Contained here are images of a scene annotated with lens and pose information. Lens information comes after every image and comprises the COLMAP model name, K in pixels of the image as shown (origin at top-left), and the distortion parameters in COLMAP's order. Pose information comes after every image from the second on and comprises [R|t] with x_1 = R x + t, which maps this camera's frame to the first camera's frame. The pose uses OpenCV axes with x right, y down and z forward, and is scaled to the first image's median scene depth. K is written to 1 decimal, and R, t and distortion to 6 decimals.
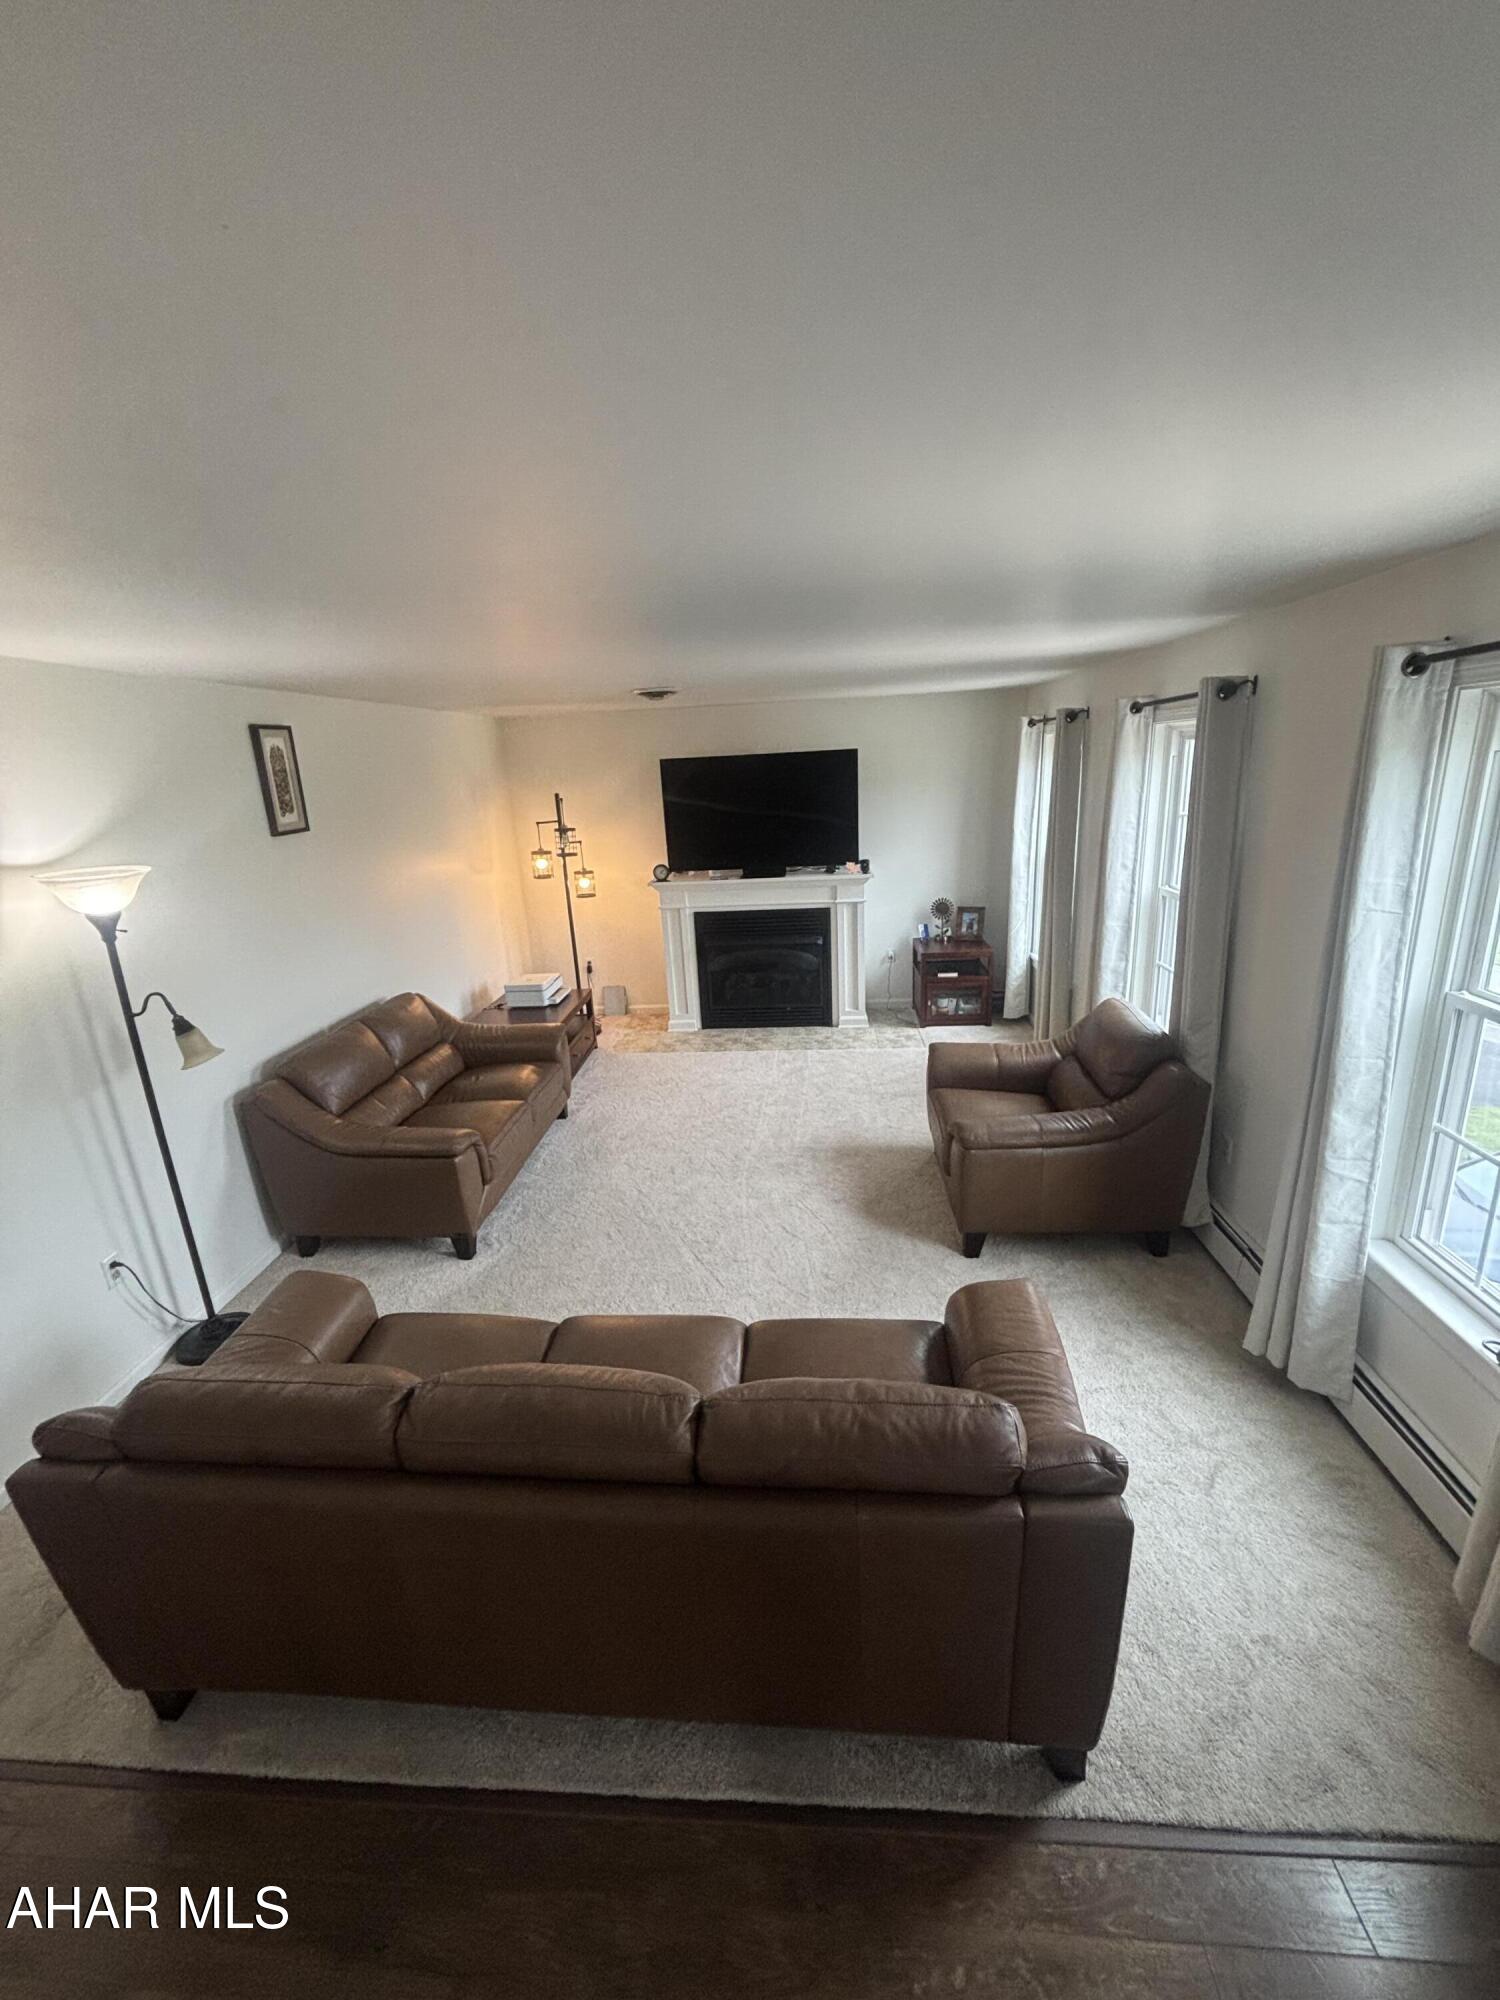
lens RADIAL K [[817.4, 0, 759.8], [0, 817.4, 996.2], [0, 0, 1]] dist [-0.014786, 0.006712]
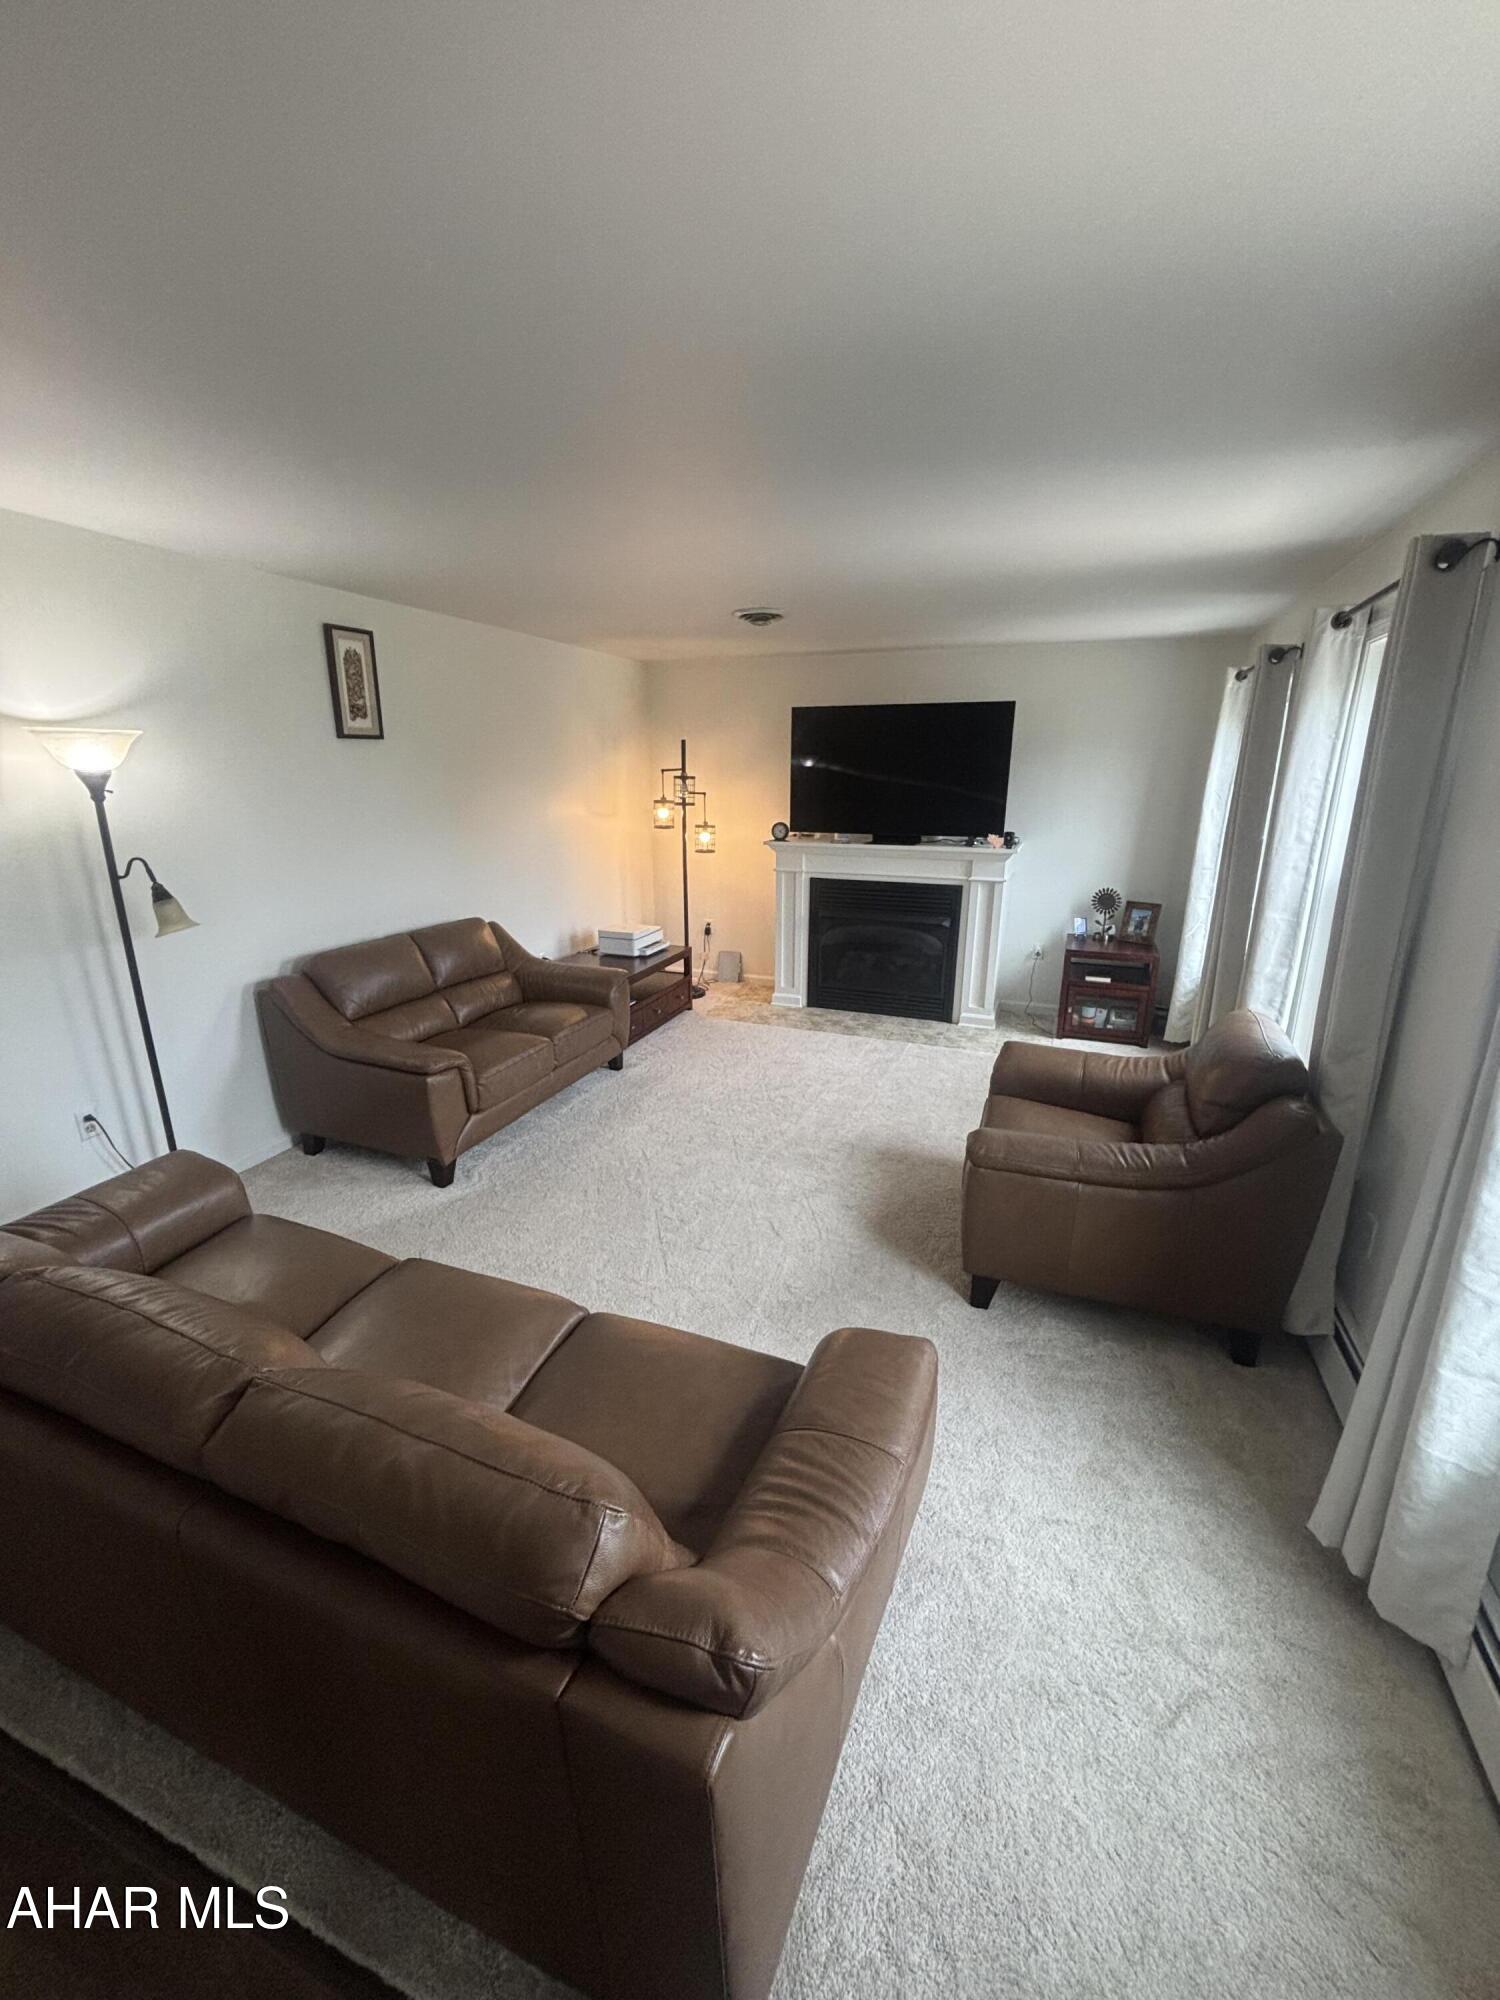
lens RADIAL K [[821.2, 0, 749.4], [0, 821.2, 994.8], [0, 0, 1]] dist [-0.006231, -0.000351]
pose [[0.954558, 0.129393, -0.268469, 0.183616], [-0.129631, 0.991418, 0.016920, 0.032420], [0.268355, 0.018651, 0.963140, 0.148786]]
